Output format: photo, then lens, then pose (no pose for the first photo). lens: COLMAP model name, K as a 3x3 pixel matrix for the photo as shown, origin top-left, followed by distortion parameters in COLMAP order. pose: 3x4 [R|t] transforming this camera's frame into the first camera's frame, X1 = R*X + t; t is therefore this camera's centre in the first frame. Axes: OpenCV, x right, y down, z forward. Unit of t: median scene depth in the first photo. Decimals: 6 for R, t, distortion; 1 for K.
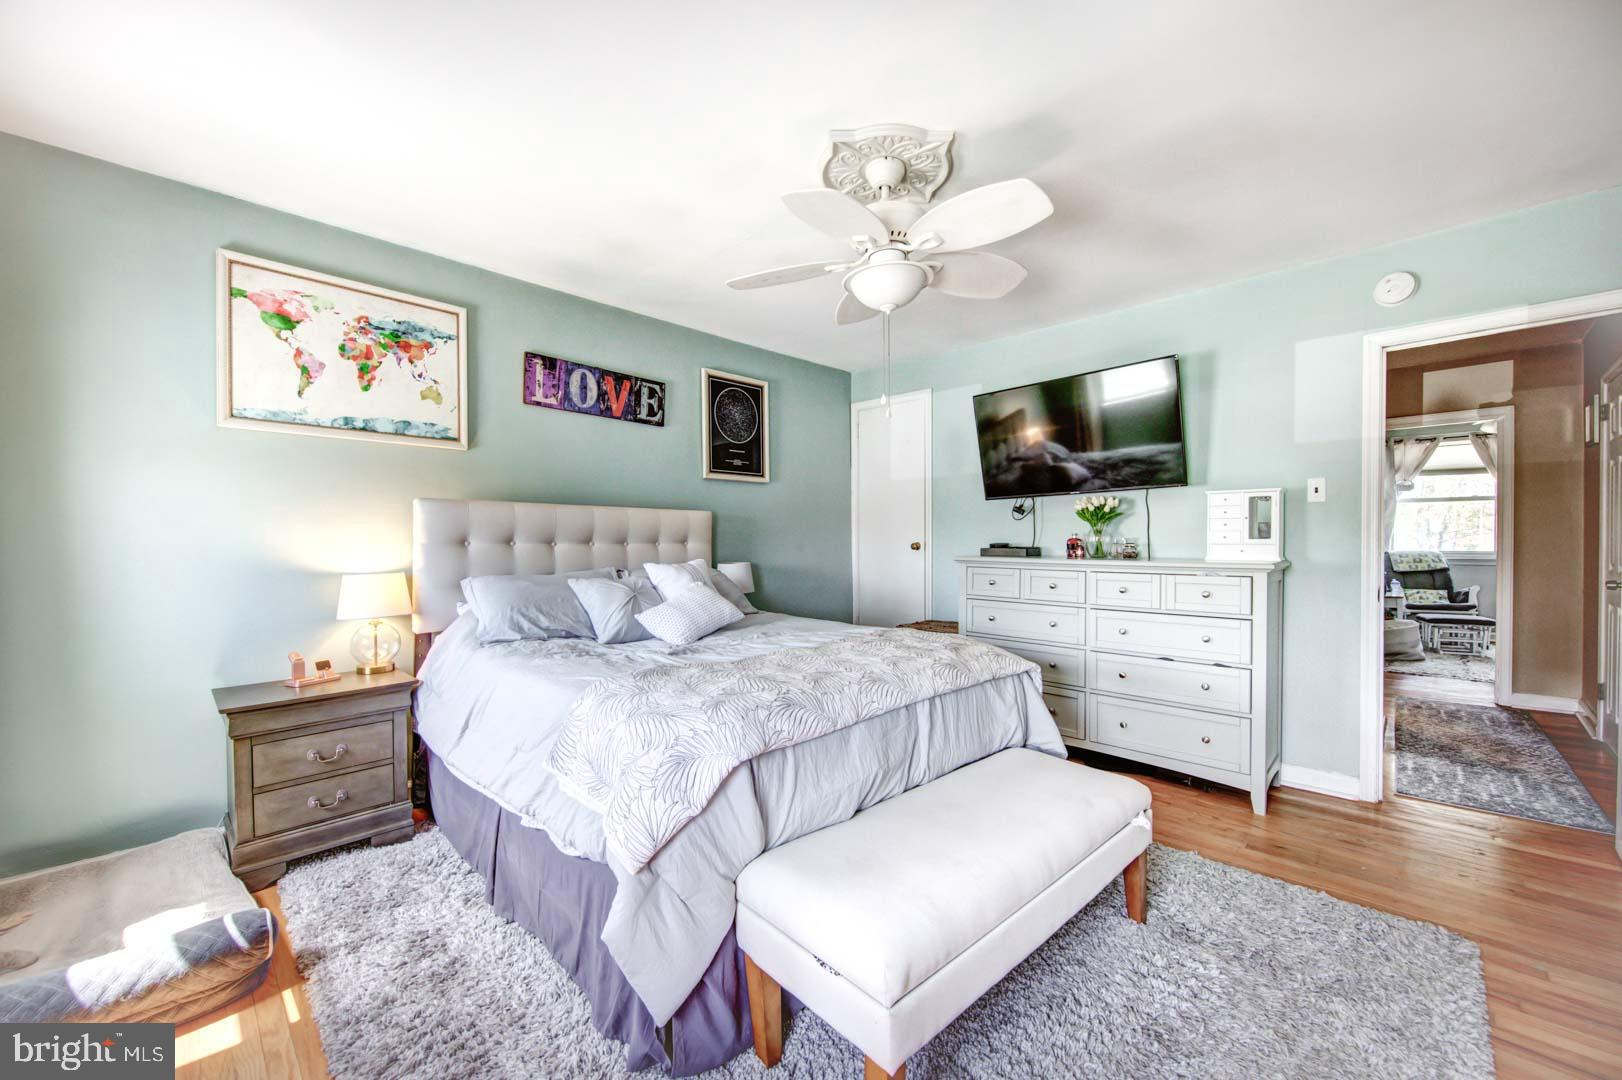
lens RADIAL K [[629.5, 0, 808.4], [0, 629.5, 543.5], [0, 0, 1]] dist [0.000142, -0.000405]
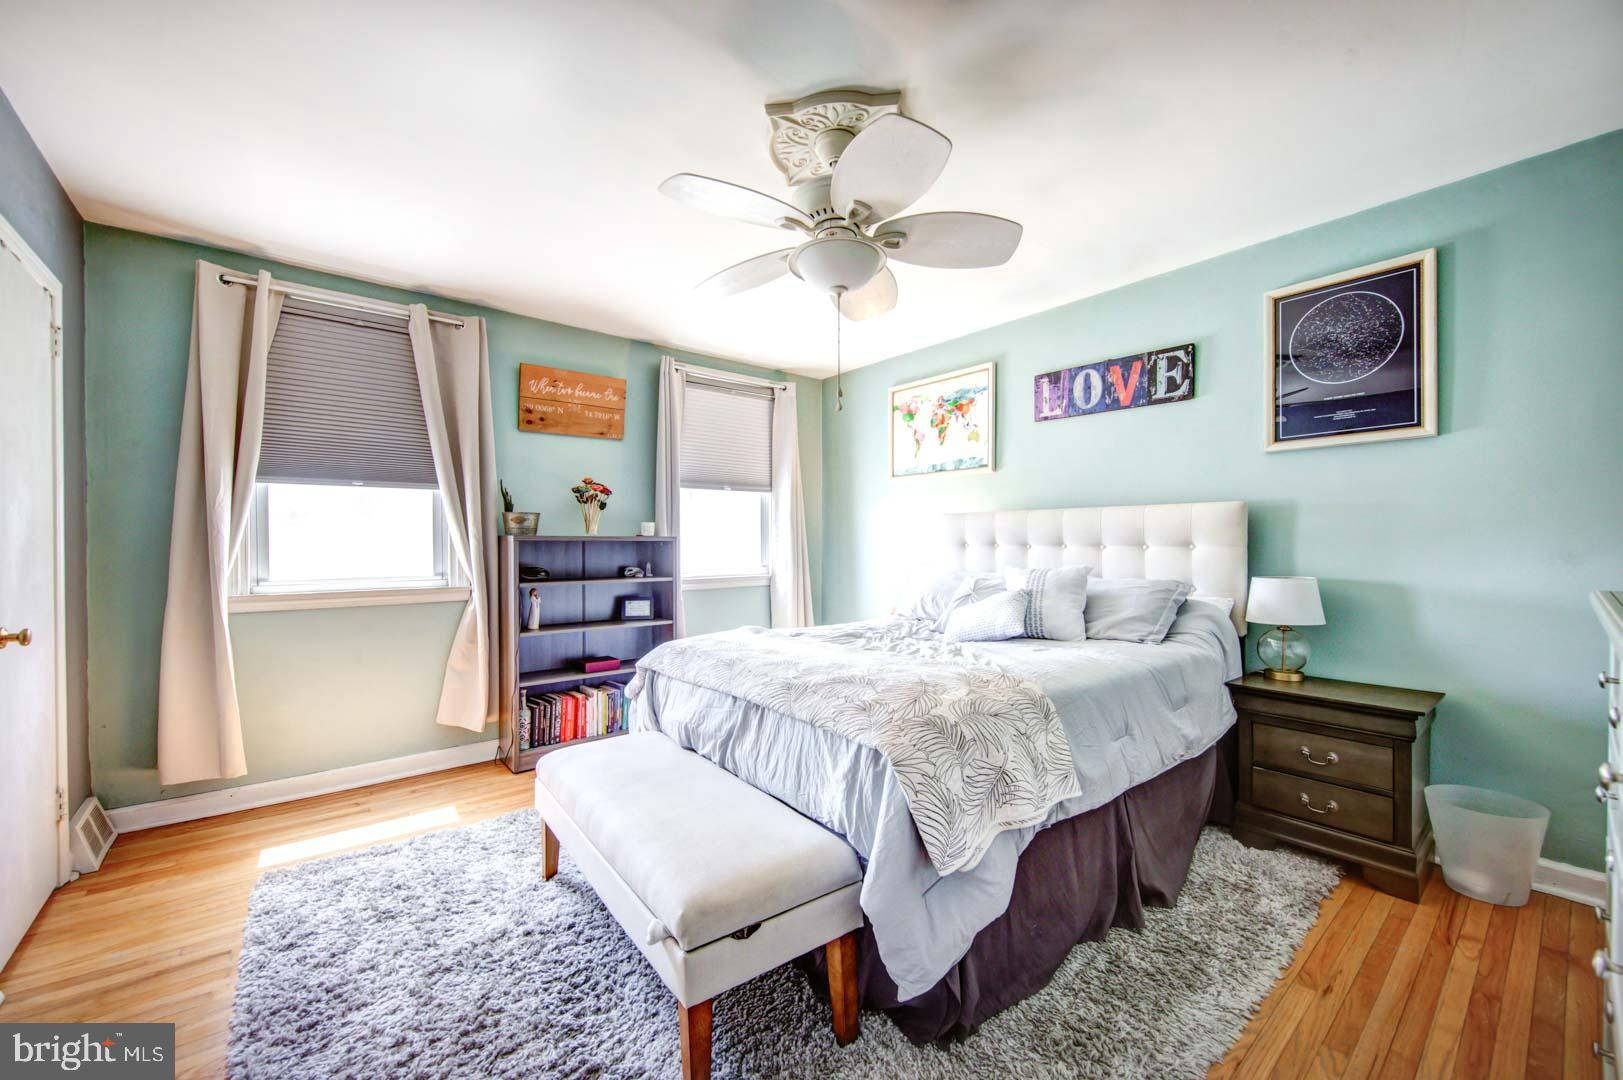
lens RADIAL K [[629.9, 0, 808.9], [0, 629.9, 543.5], [0, 0, 1]] dist [0.000142, -0.000405]
pose [[-0.110714, 0.000555, -0.993852, 0.717276], [-0.003989, 0.999992, 0.001003, -0.003887], [0.993844, 0.004075, -0.110711, 0.722982]]
